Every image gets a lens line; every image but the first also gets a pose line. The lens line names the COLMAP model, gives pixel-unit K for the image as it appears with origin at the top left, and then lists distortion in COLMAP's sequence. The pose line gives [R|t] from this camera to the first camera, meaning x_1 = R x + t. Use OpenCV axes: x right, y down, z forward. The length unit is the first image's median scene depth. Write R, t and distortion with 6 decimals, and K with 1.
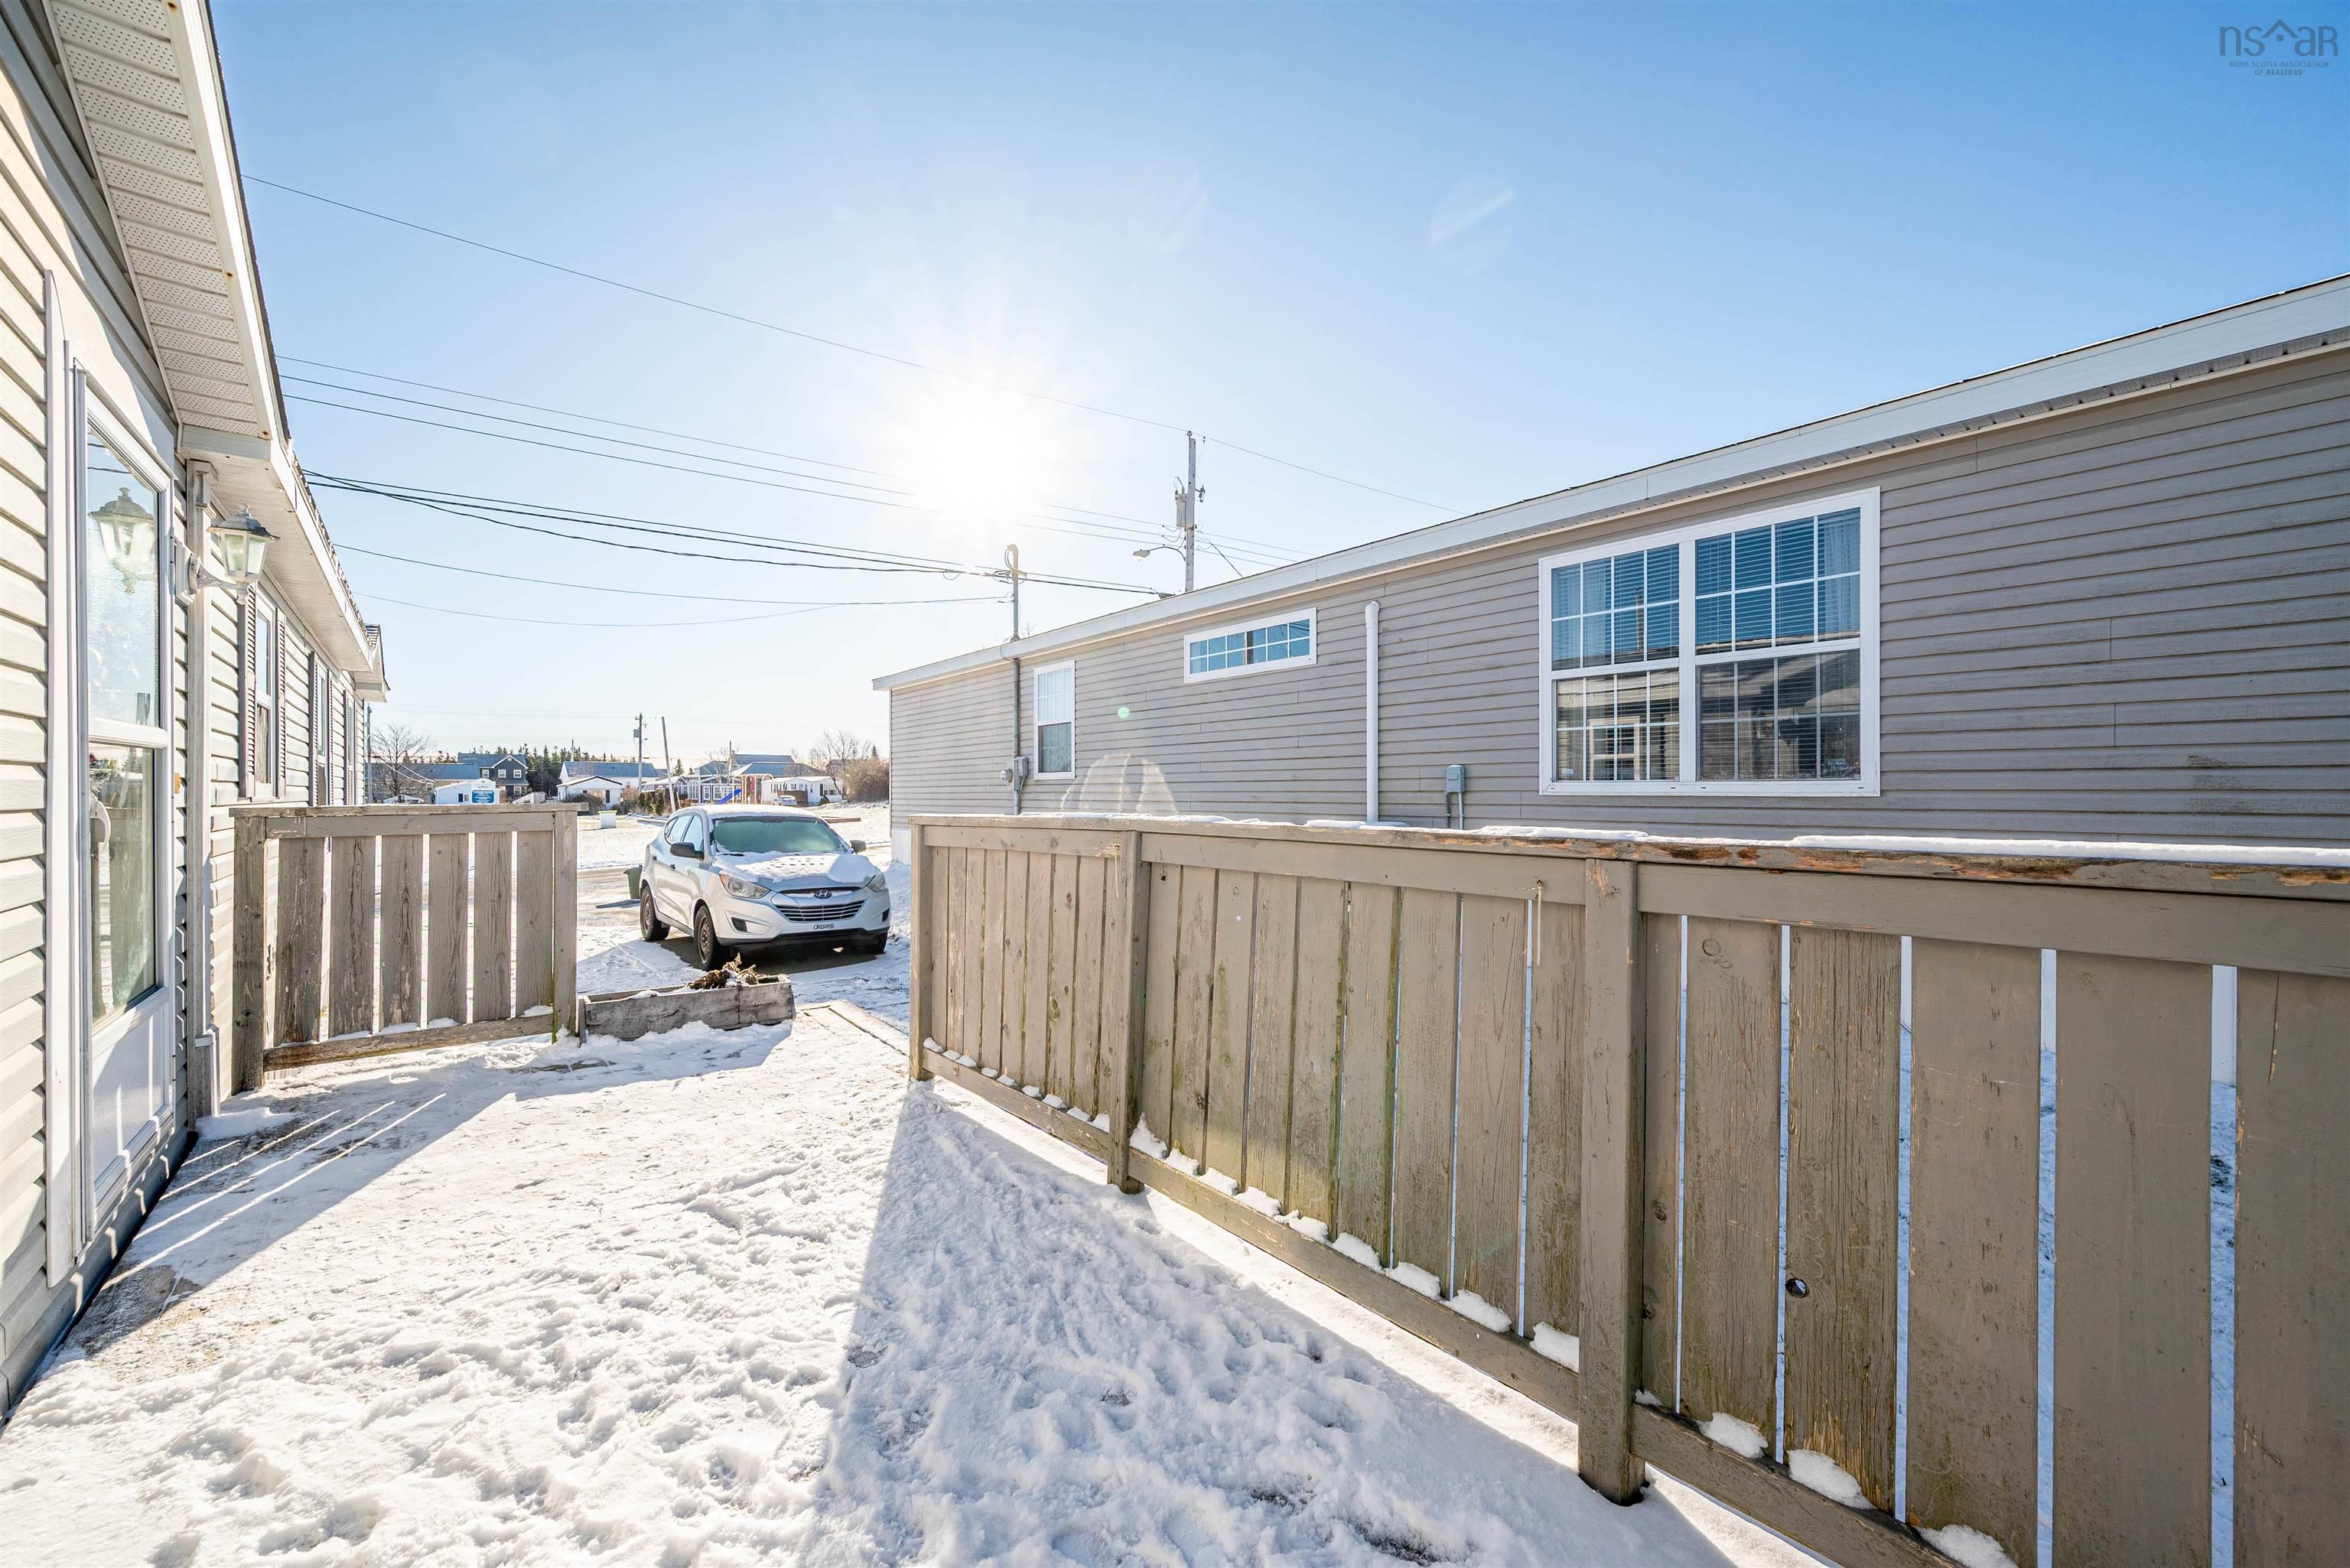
lens RADIAL K [[930.4, 0, 1177.4], [0, 930.4, 797.9], [0, 0, 1]] dist [-0.001043, 0.000699]
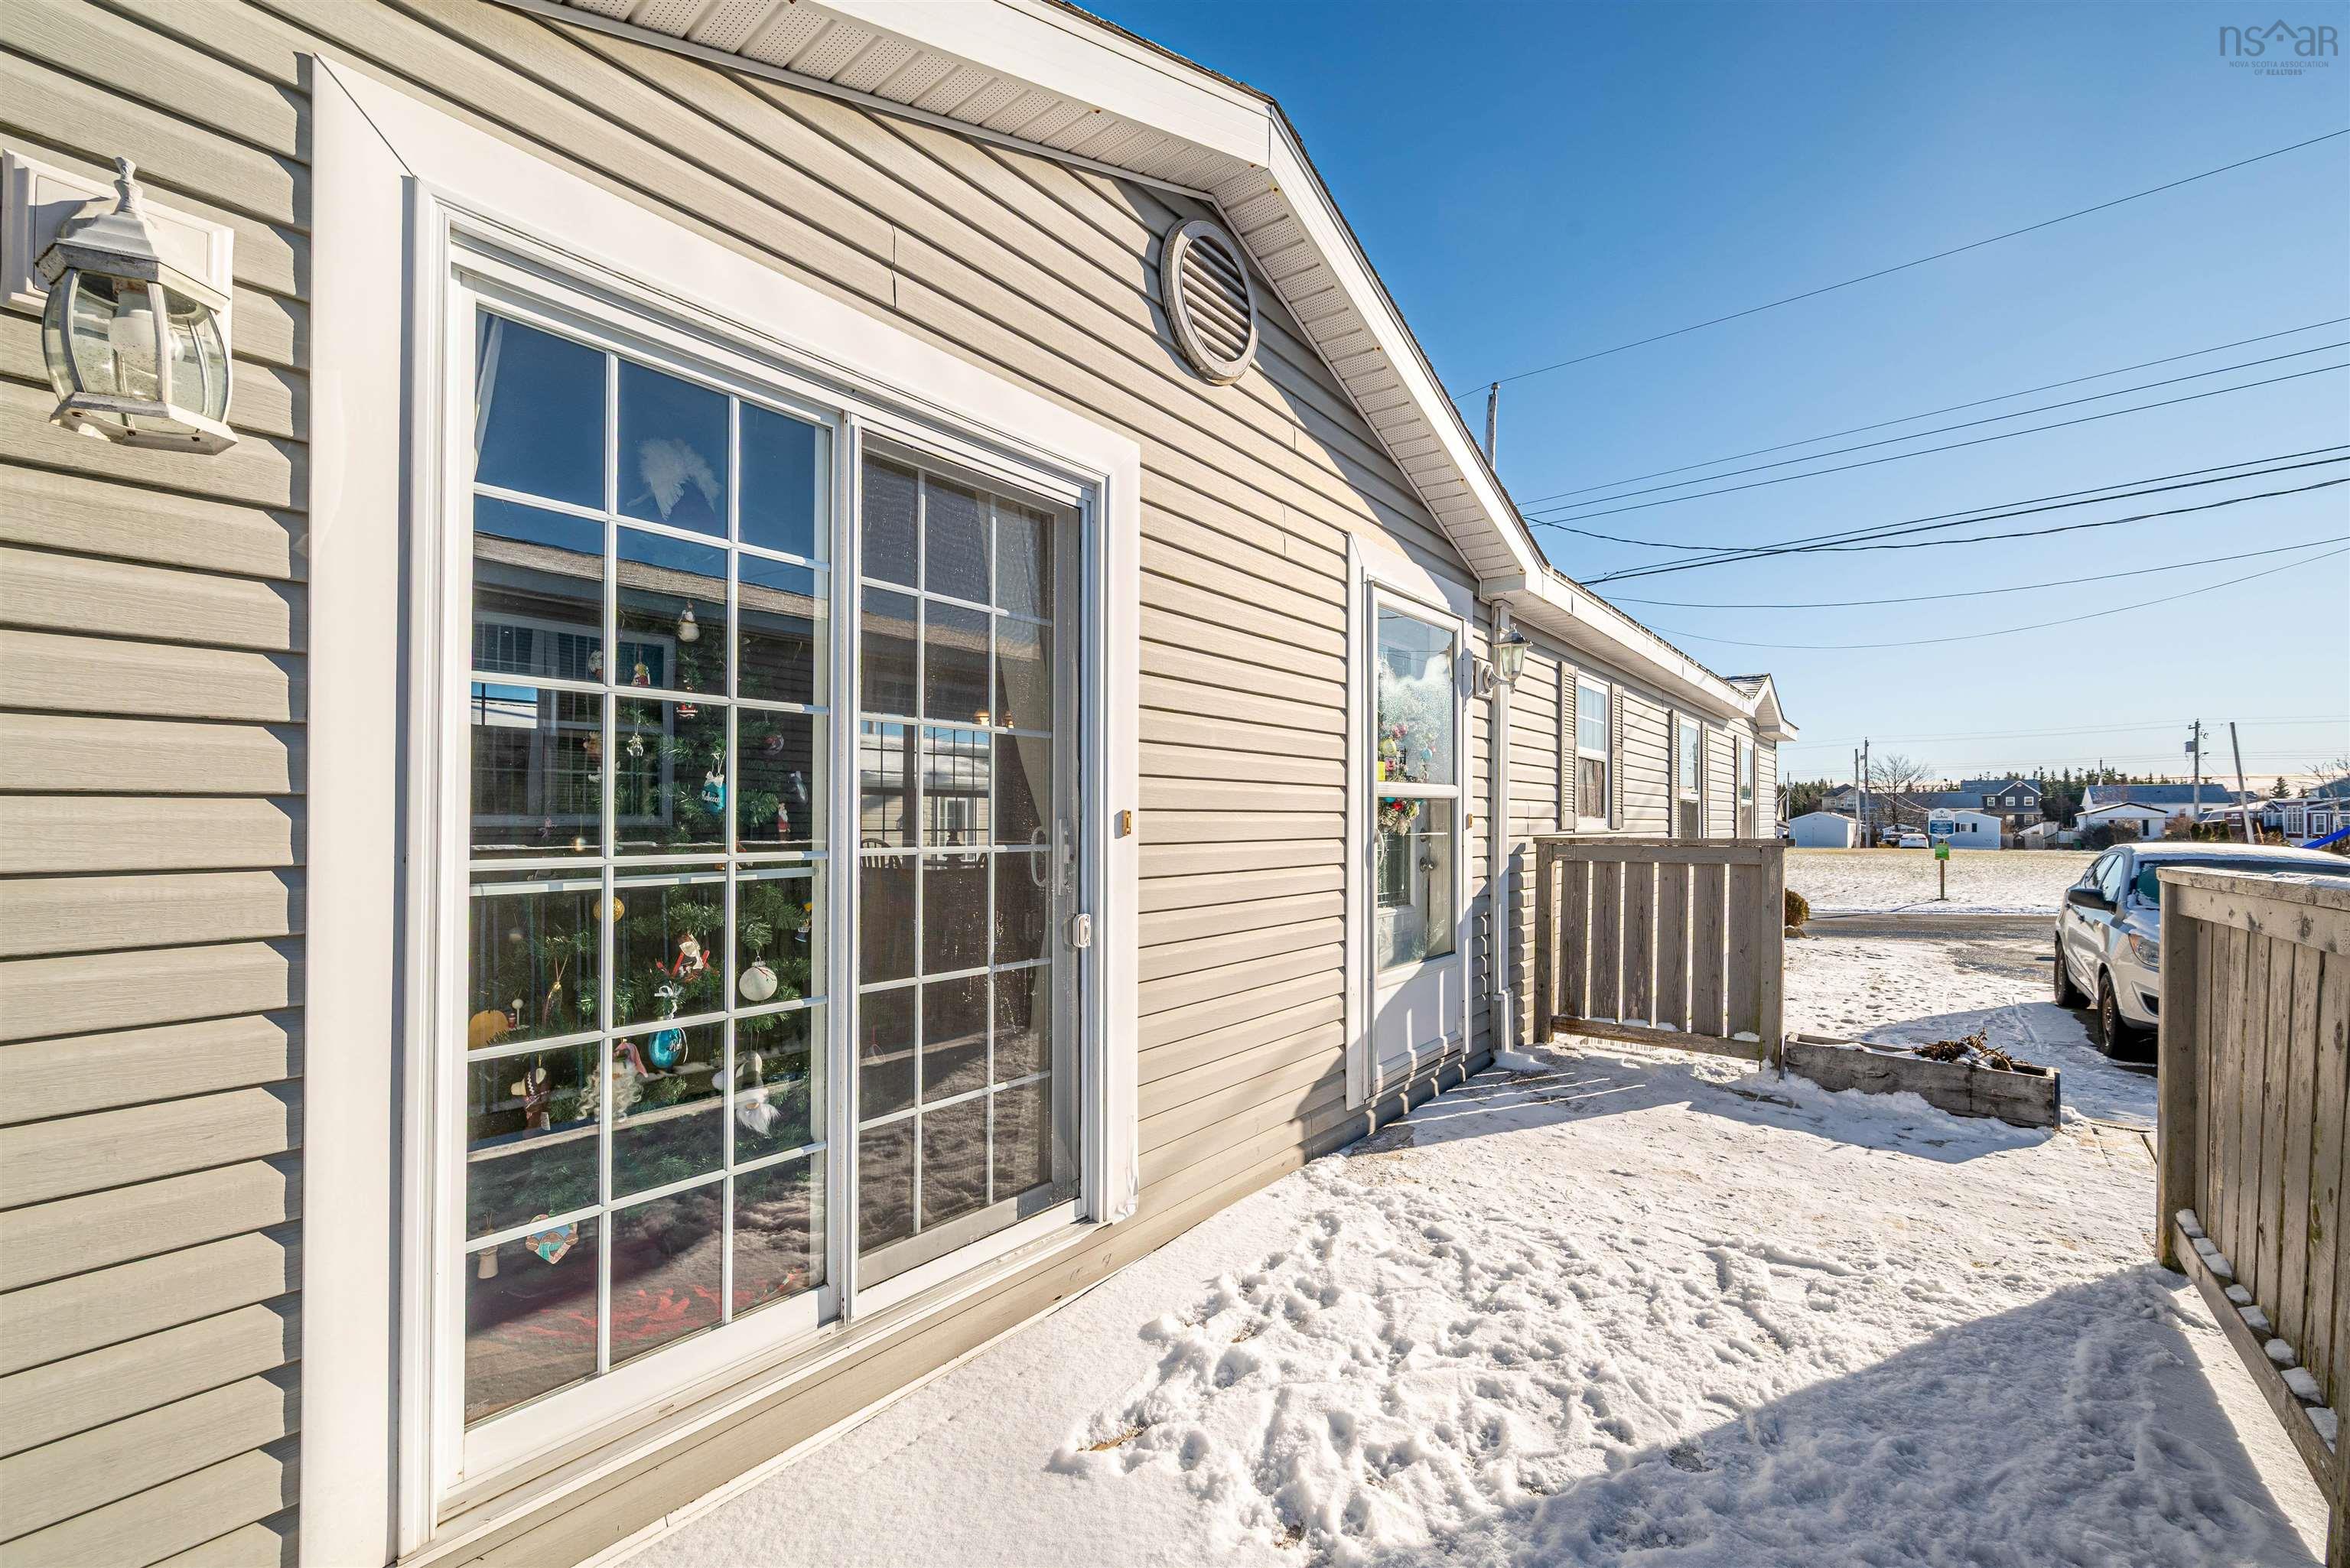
lens RADIAL K [[930.4, 0, 1155.8], [0, 930.4, 816.4], [0, 0, 1]] dist [-0.001043, 0.000699]
pose [[0.197694, -0.001785, -0.980262, 0.298580], [-0.009392, 0.999949, -0.003715, -0.012031], [0.980219, 0.009941, 0.197667, 0.202657]]
